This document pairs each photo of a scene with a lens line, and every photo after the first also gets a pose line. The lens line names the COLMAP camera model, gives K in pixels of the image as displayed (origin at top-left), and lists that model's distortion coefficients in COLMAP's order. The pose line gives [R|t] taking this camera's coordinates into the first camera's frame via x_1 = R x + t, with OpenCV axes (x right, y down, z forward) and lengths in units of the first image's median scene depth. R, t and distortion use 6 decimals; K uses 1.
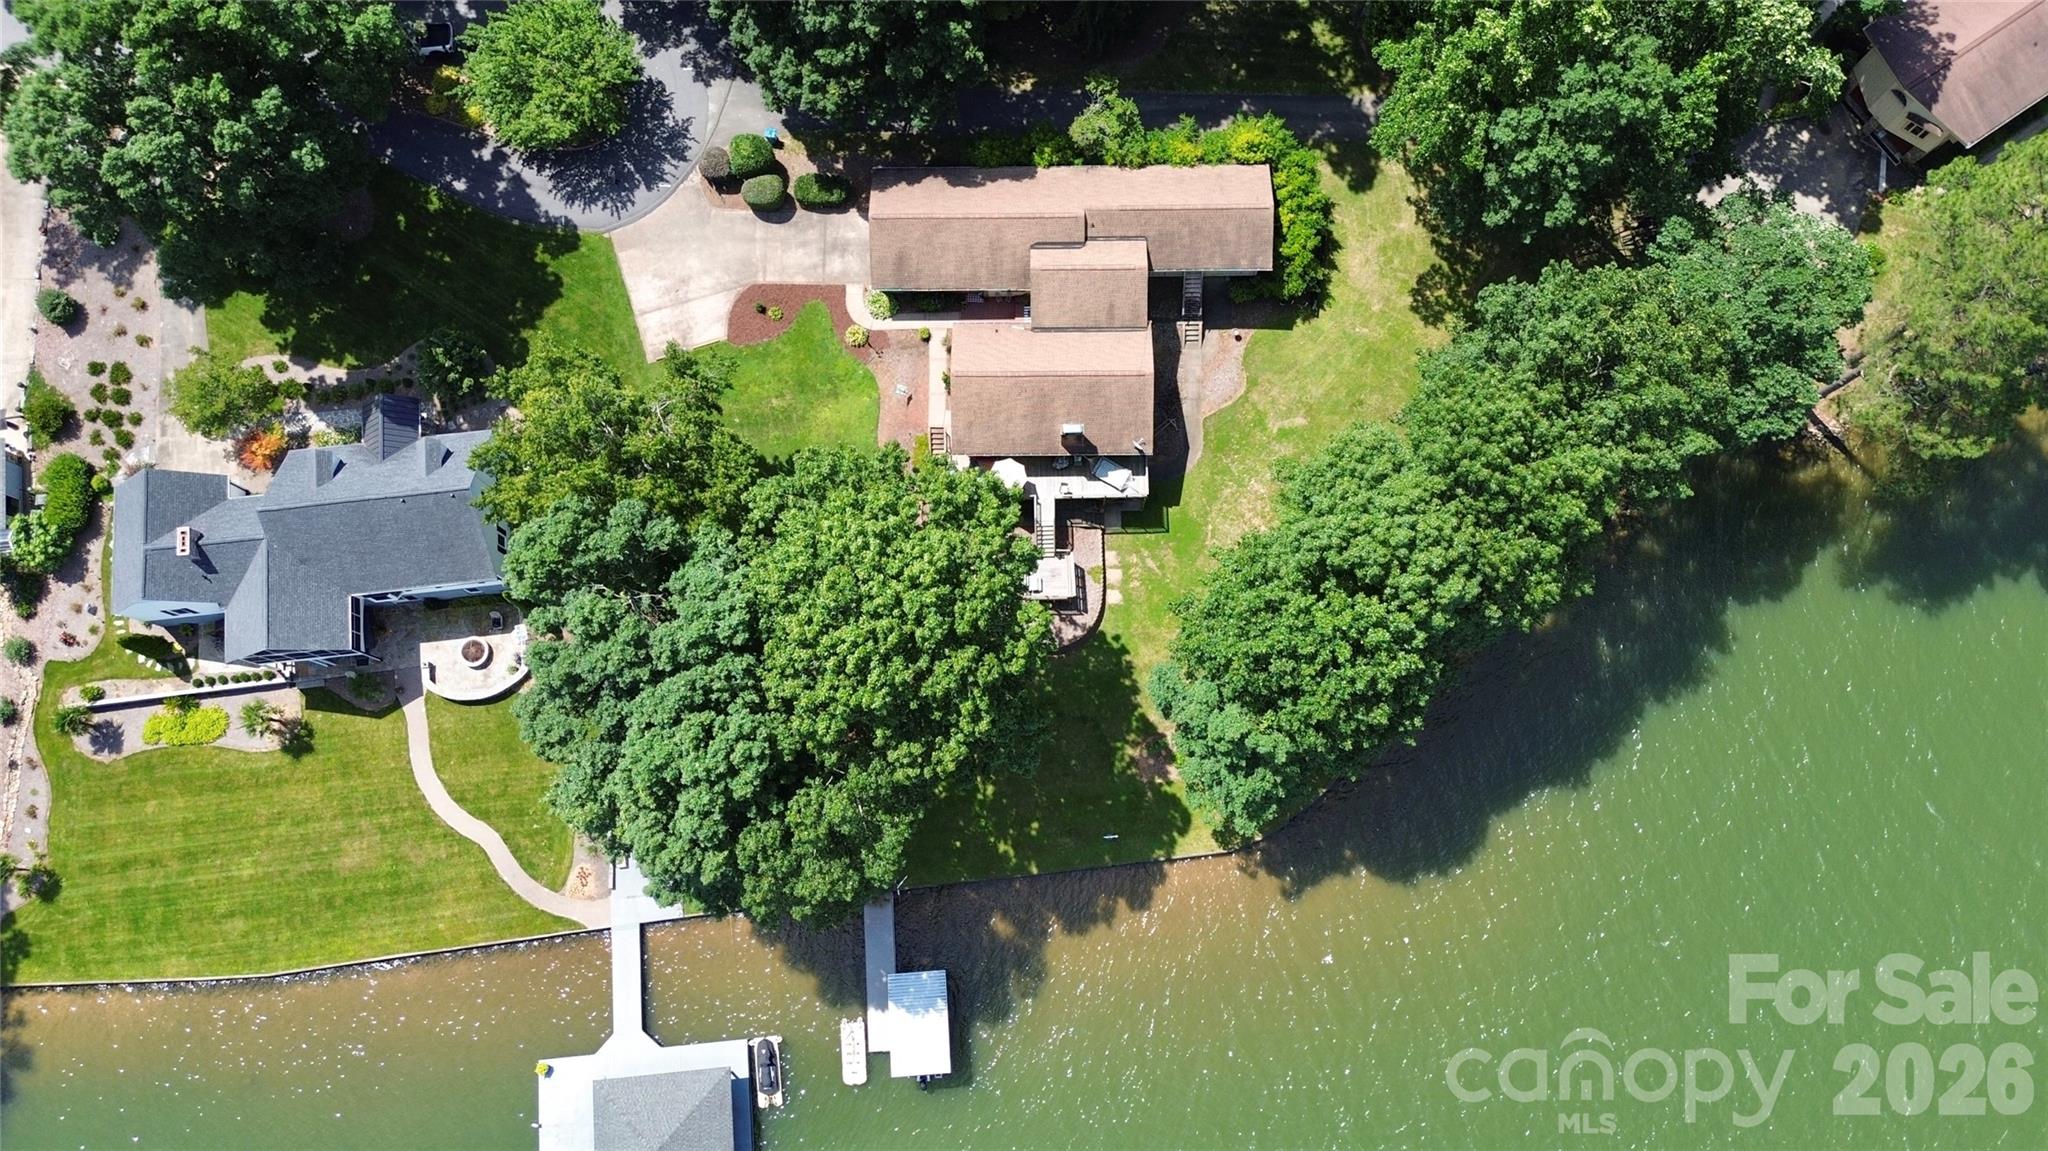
lens RADIAL K [[1461.0, 0, 1028.3], [0, 1461.0, 540.2], [0, 0, 1]] dist [0.107282, 0.000769]
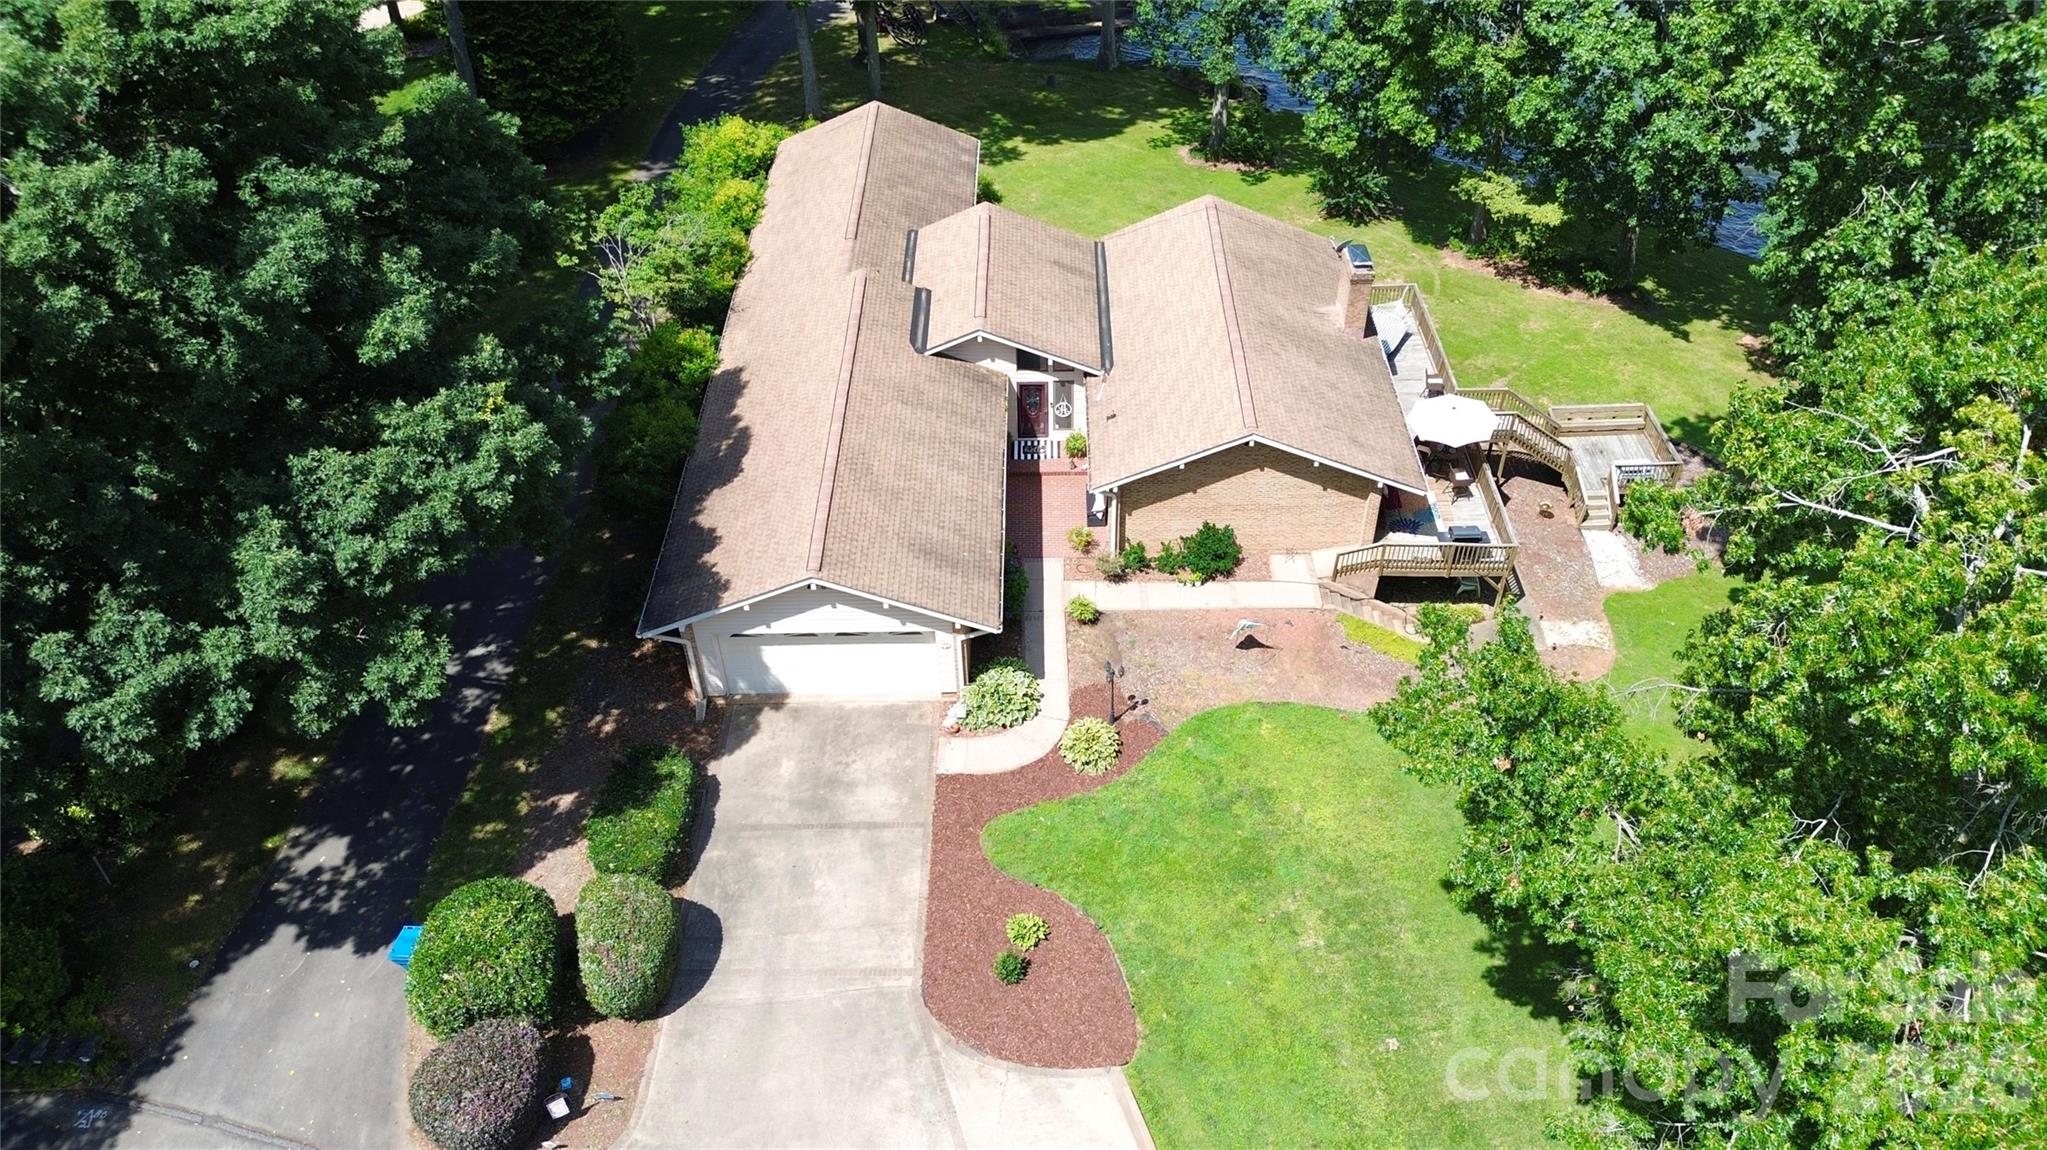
lens RADIAL K [[1460.3, 0, 1027.8], [0, 1460.3, 539.7], [0, 0, 1]] dist [0.107282, 0.000769]
pose [[0.003260, -0.637069, 0.770800, -0.371919], [0.976675, 0.167520, 0.134325, -0.216946], [-0.214699, 0.752383, 0.622755, 0.757510]]
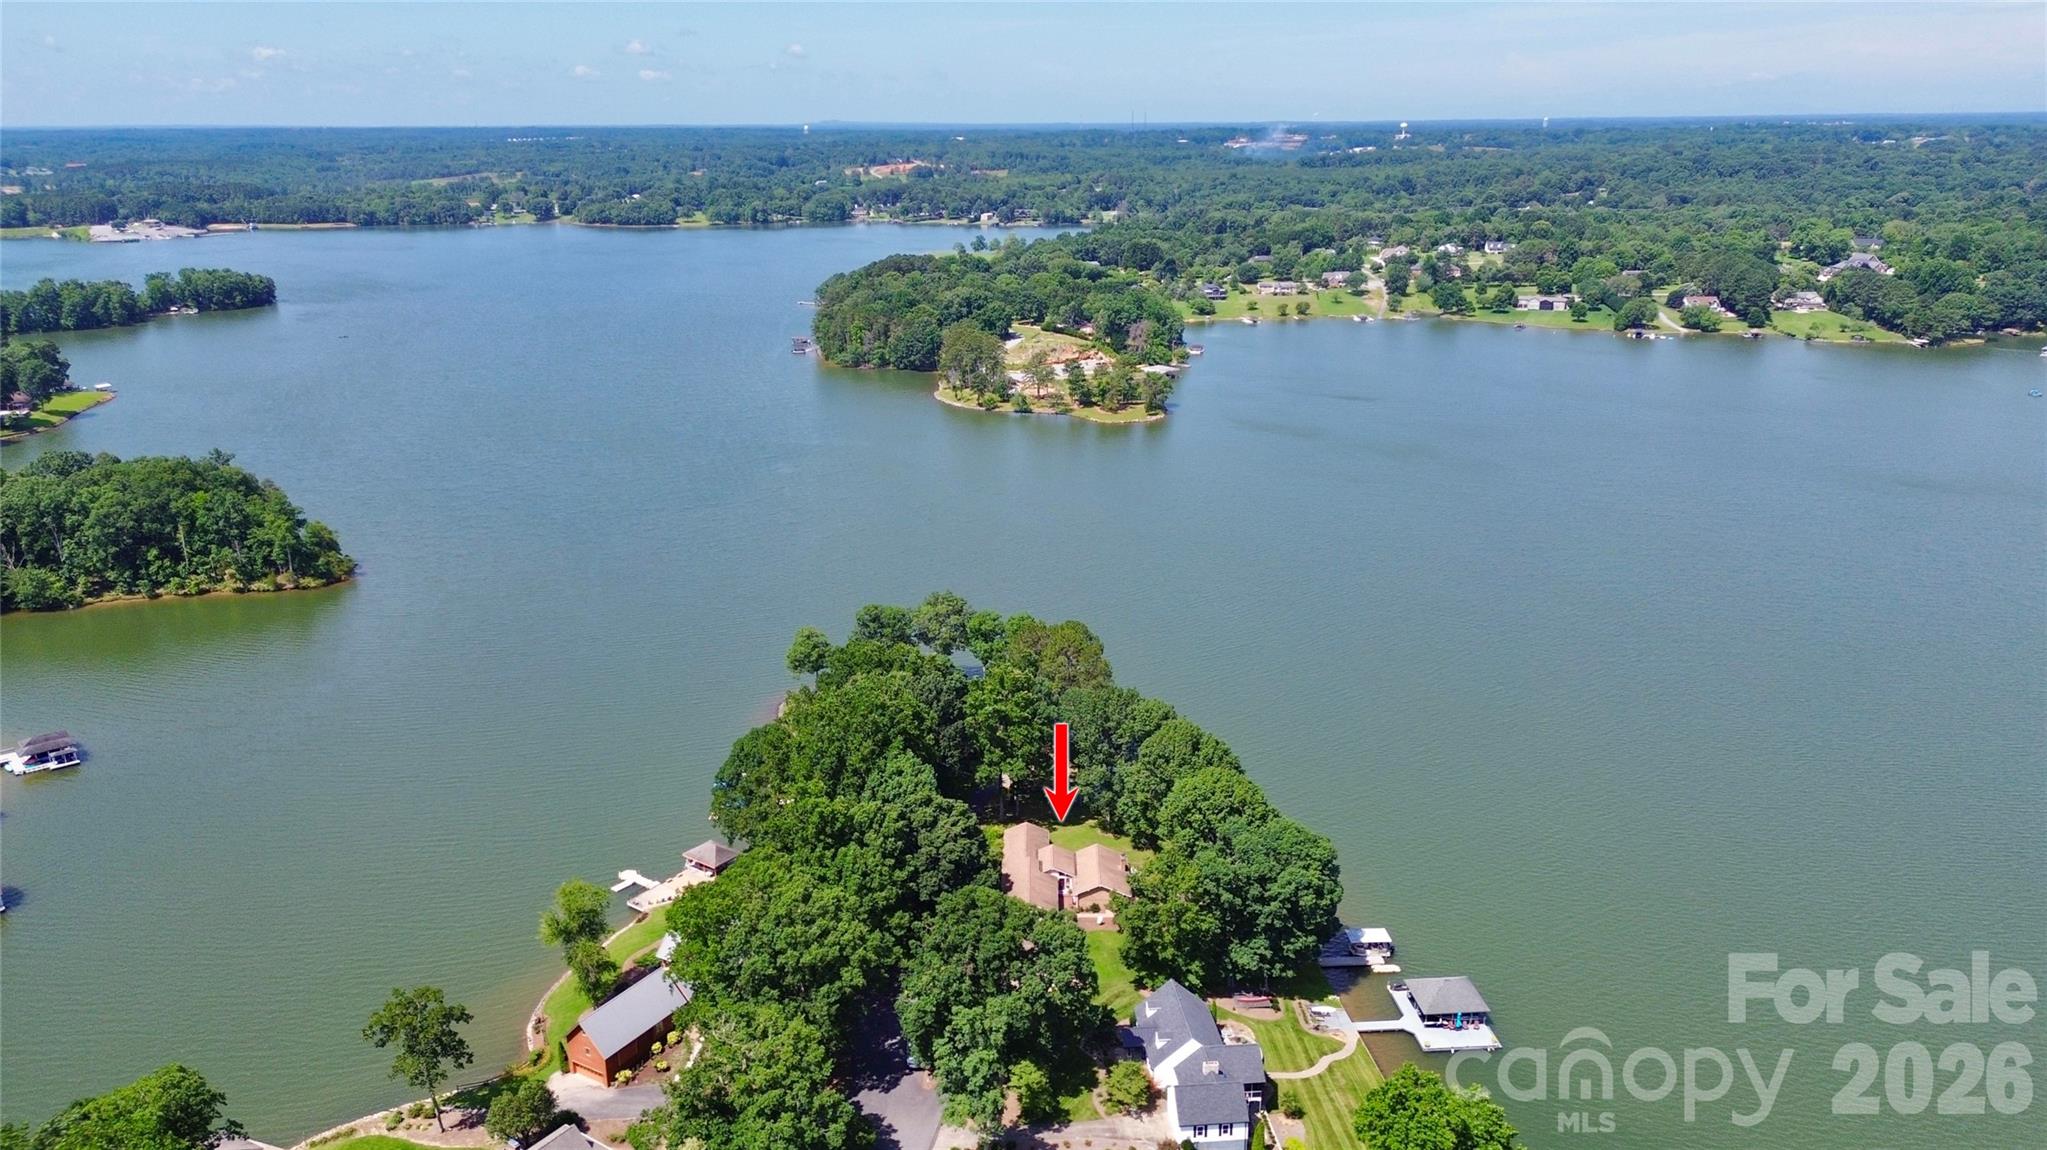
lens RADIAL K [[1460.3, 0, 1027.8], [0, 1460.3, 539.7], [0, 0, 1]] dist [0.107282, 0.000769]
pose [[-0.001293, -0.272146, 0.962255, -2.079522], [0.967762, 0.242017, 0.069748, -0.506625], [-0.251864, 0.931324, 0.263059, -0.095425]]
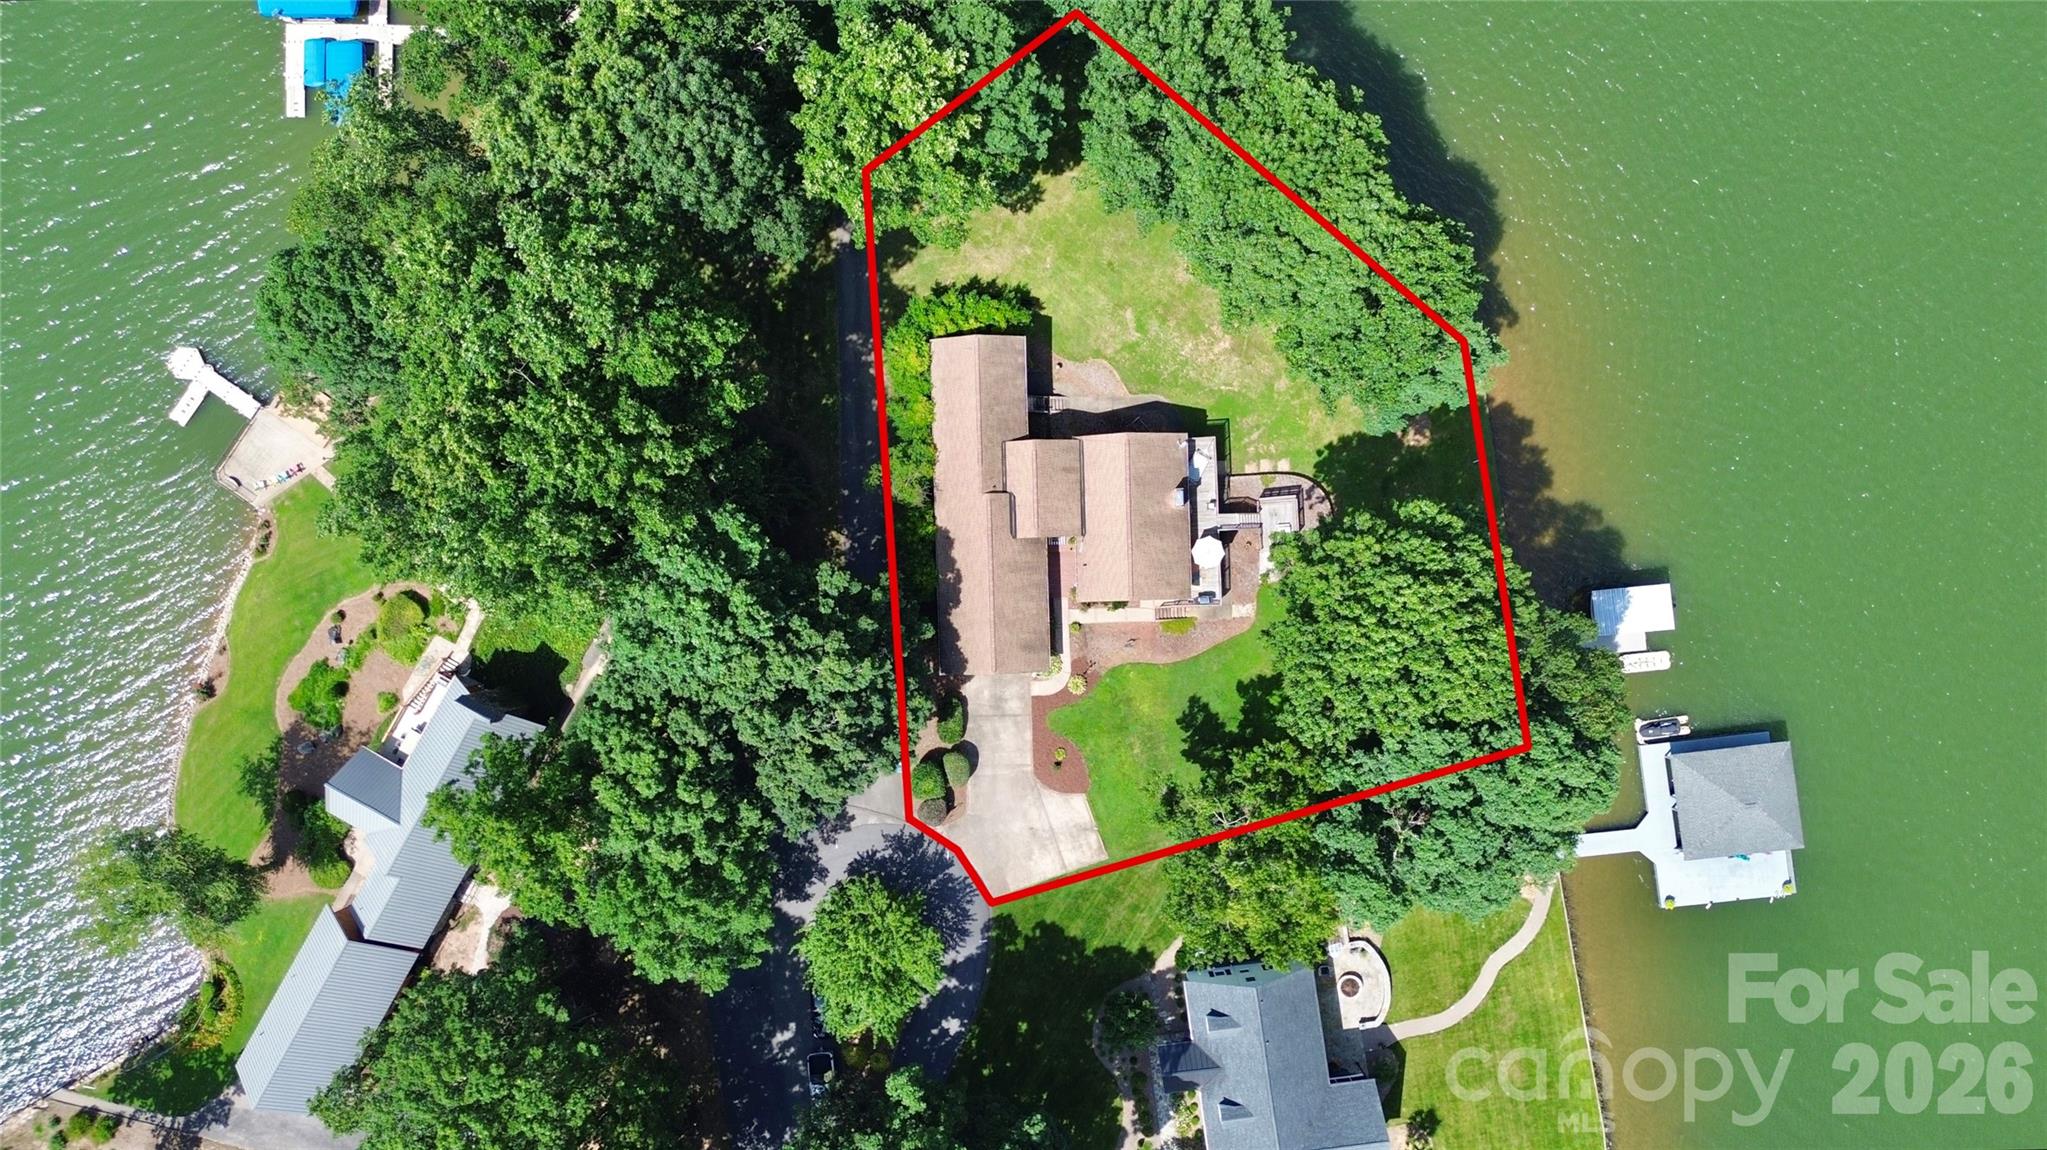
lens RADIAL K [[1460.3, 0, 1027.8], [0, 1460.3, 539.7], [0, 0, 1]] dist [0.107282, 0.000769]
pose [[-0.025550, -0.998713, 0.043806, -0.052862], [0.980036, -0.016381, 0.198144, -0.421631], [-0.197172, 0.047994, 0.979193, -0.160684]]
